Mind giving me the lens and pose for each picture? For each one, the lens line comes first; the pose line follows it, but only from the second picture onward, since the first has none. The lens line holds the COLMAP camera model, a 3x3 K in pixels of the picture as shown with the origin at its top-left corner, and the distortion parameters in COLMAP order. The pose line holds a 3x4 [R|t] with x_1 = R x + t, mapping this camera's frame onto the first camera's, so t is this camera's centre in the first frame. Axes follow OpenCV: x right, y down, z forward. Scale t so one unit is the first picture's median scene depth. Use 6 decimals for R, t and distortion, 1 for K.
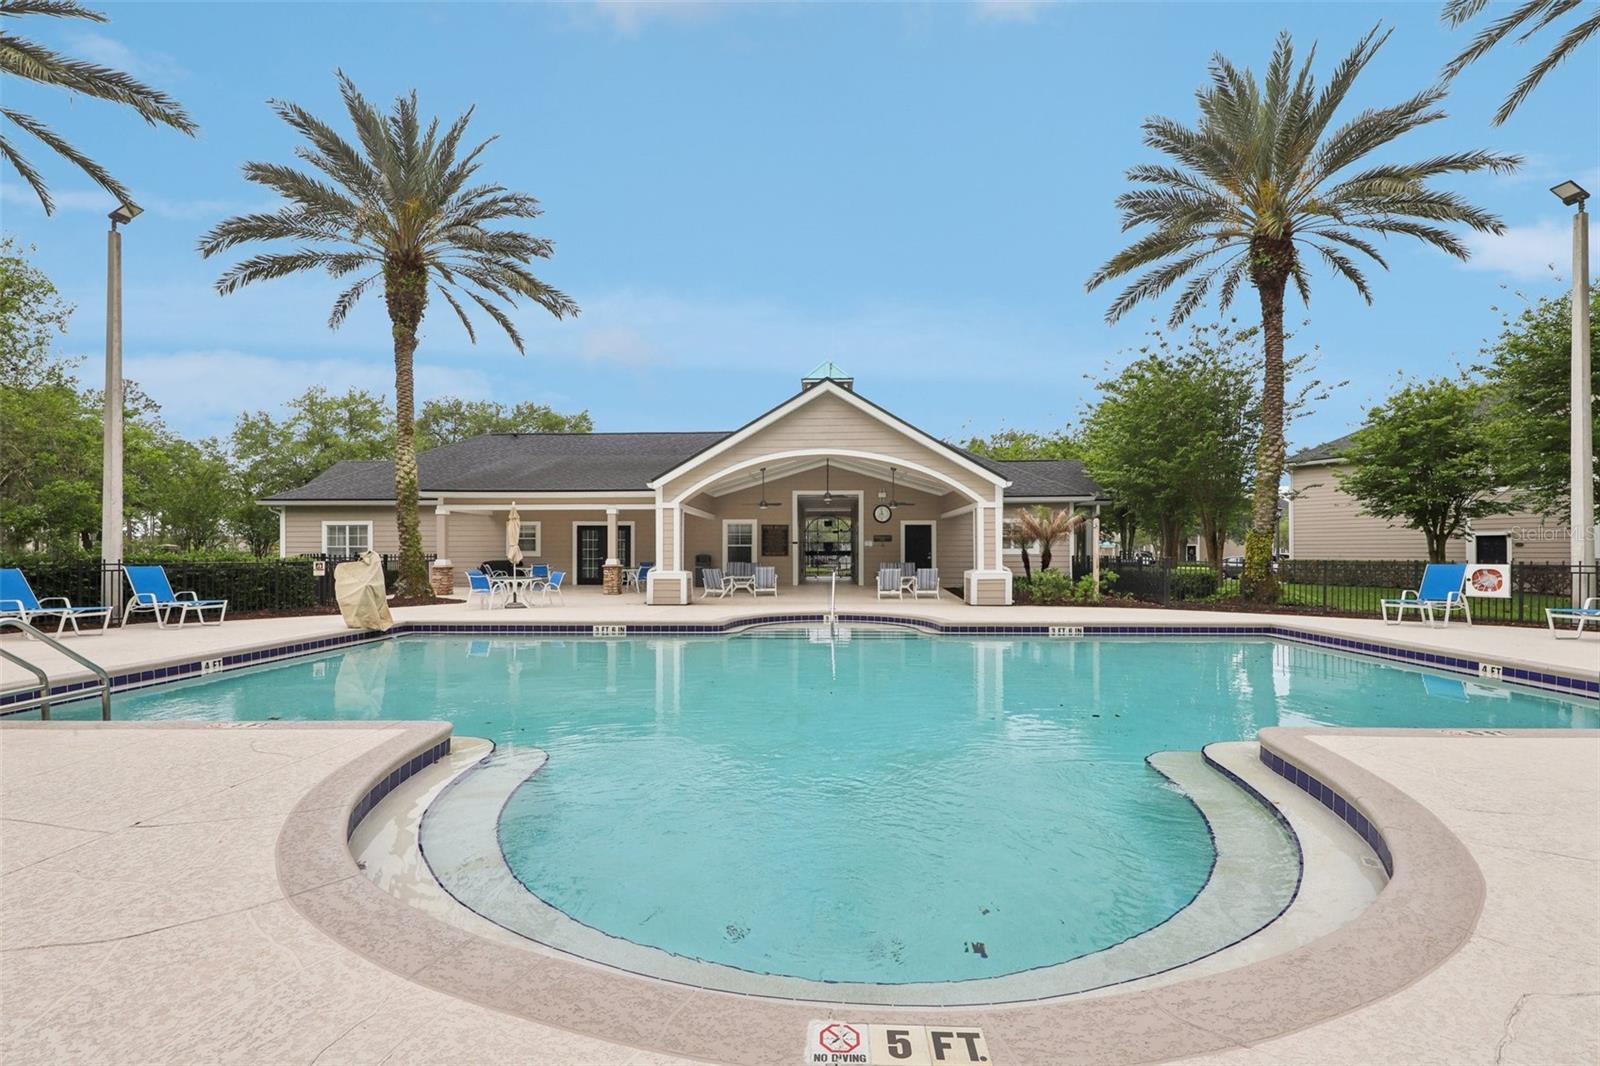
lens RADIAL K [[729.5, 0, 796.7], [0, 729.5, 542.7], [0, 0, 1]] dist [0.002690, 0.000397]
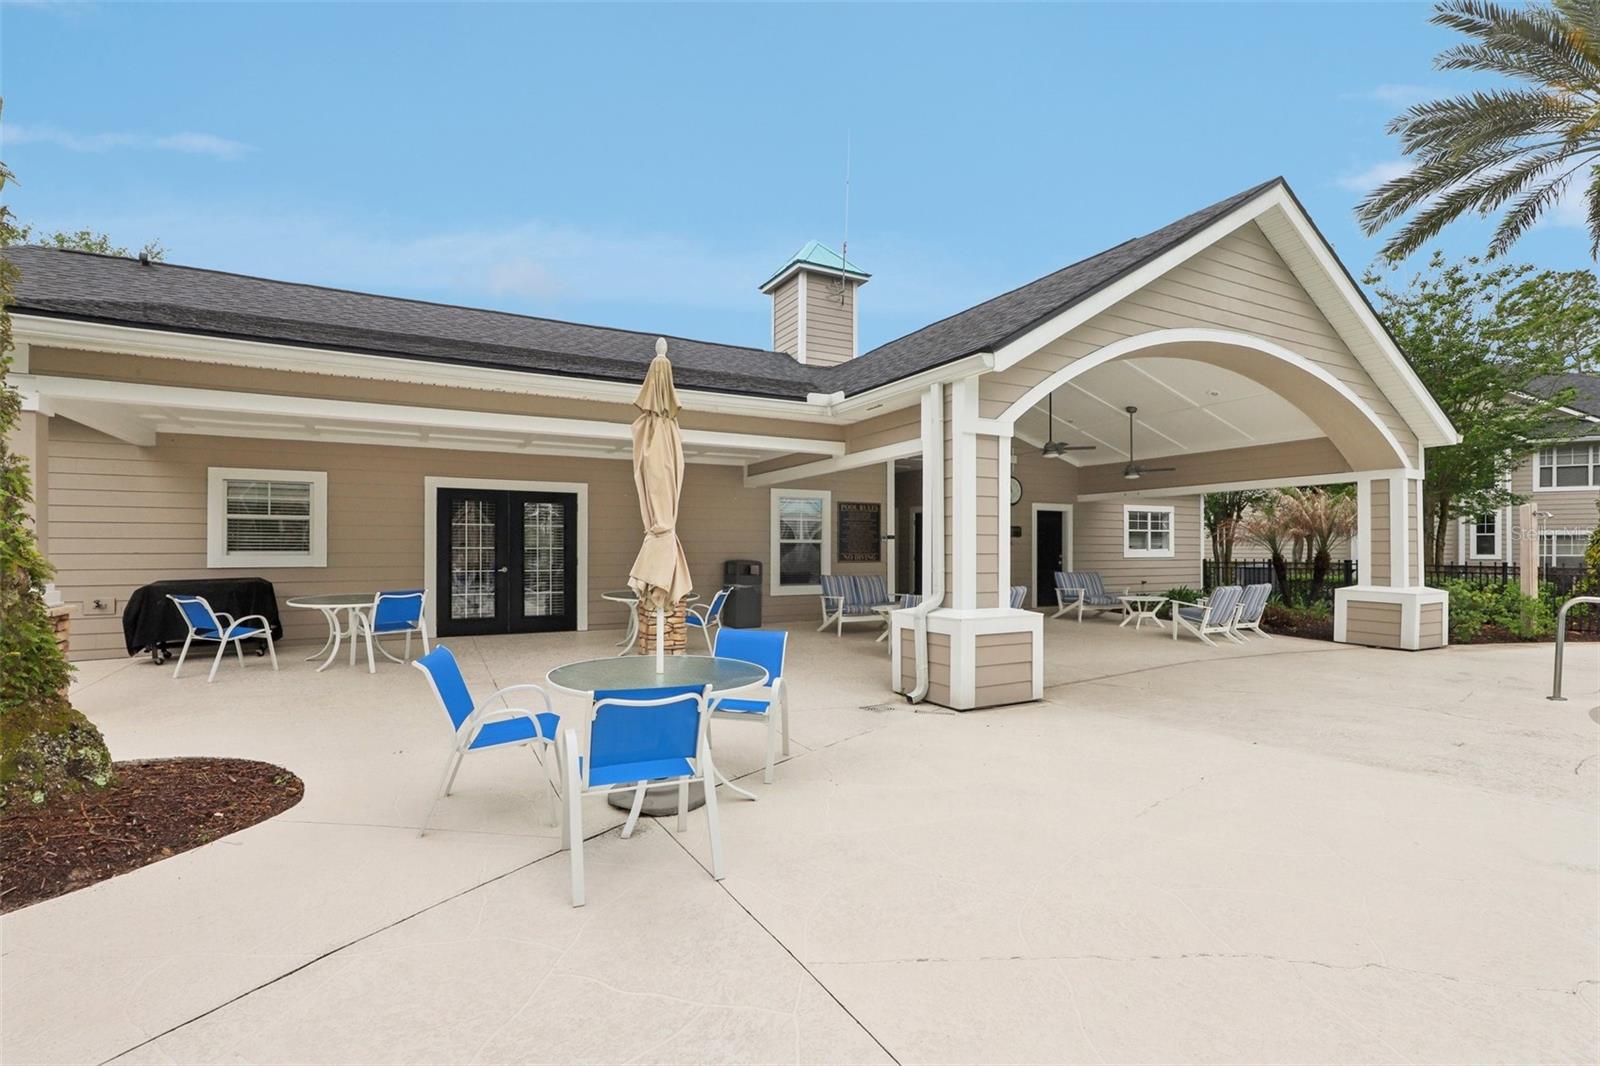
lens RADIAL K [[729.5, 0, 804.5], [0, 729.5, 541.5], [0, 0, 1]] dist [0.002690, 0.000397]
pose [[0.857911, 0.007669, 0.513741, -0.339709], [-0.006620, 0.999971, -0.003871, 0.005883], [-0.513756, -0.000080, 0.857936, 0.569252]]
